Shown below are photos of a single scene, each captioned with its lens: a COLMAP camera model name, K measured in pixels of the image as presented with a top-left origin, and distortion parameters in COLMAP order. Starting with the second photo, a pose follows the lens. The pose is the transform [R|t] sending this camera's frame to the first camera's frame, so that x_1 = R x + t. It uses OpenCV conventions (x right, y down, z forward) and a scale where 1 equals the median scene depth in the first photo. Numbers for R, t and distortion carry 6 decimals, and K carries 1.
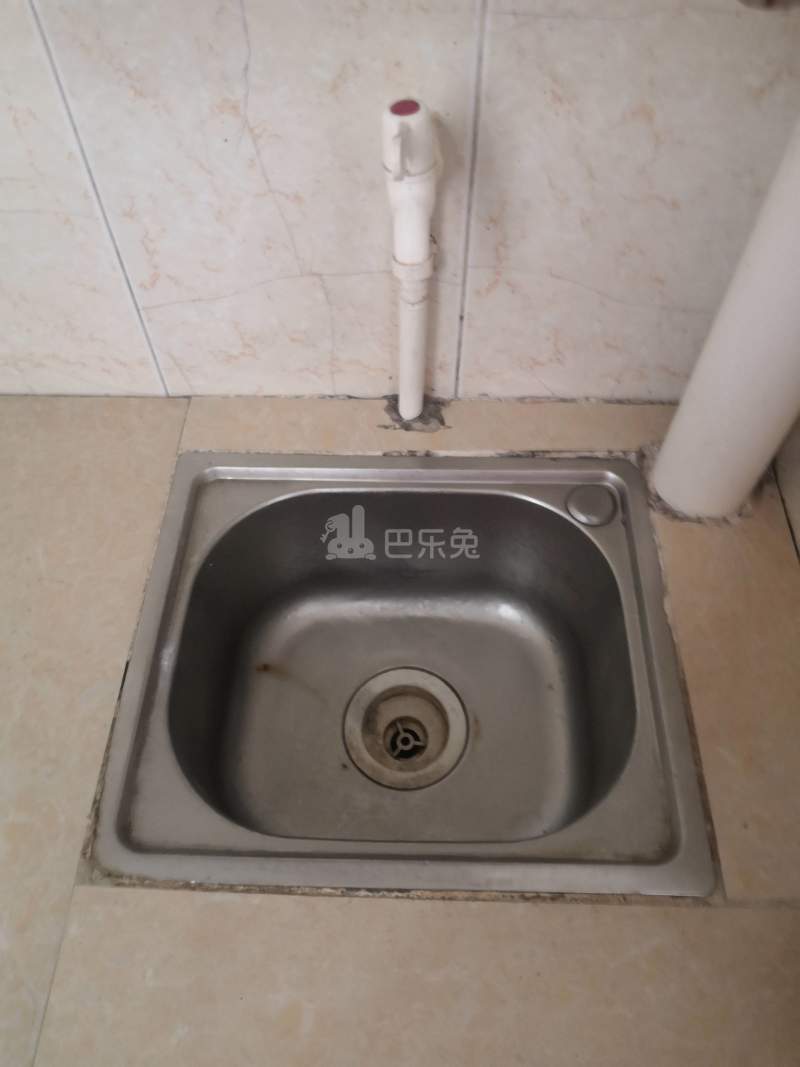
lens RADIAL K [[799.1, 0, 400.1], [0, 799.1, 532.8], [0, 0, 1]] dist [0.049150, -0.067244]
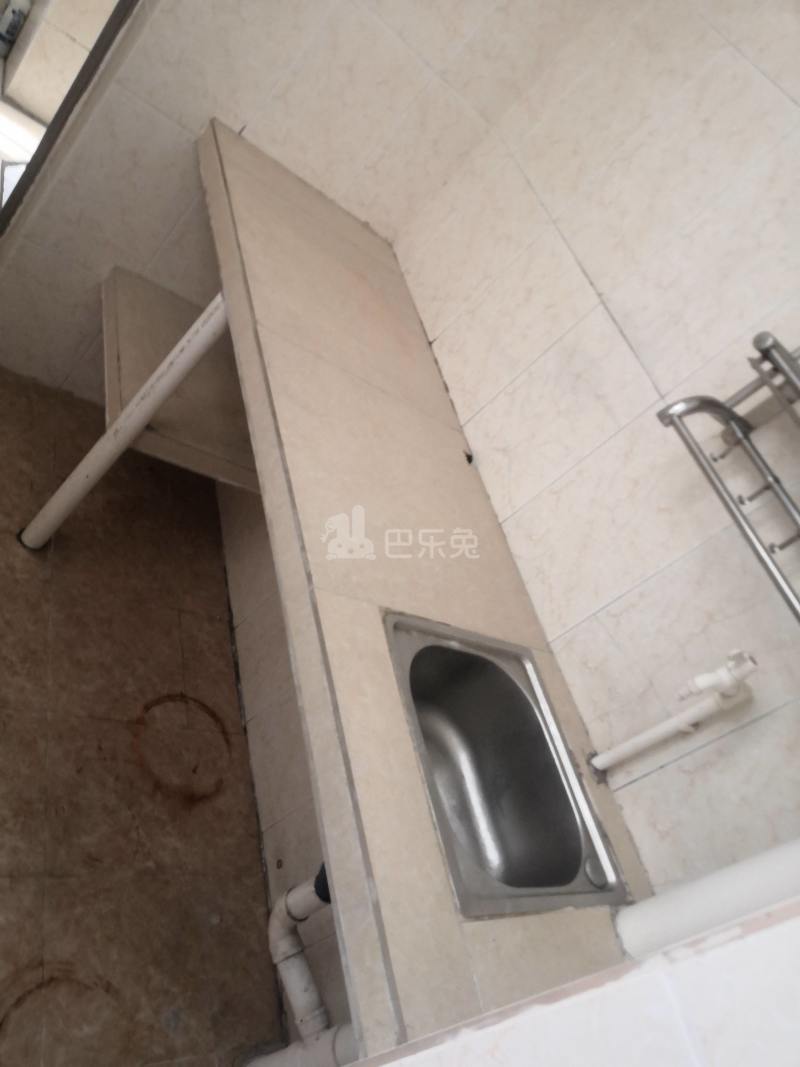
lens RADIAL K [[799.1, 0, 399.2], [0, 799.1, 532.2], [0, 0, 1]] dist [0.049150, -0.067244]
pose [[0.256466, 0.796817, -0.547090, 0.467037], [-0.954765, 0.120716, -0.271757, 0.682916], [-0.150498, 0.592039, 0.791732, -0.616093]]
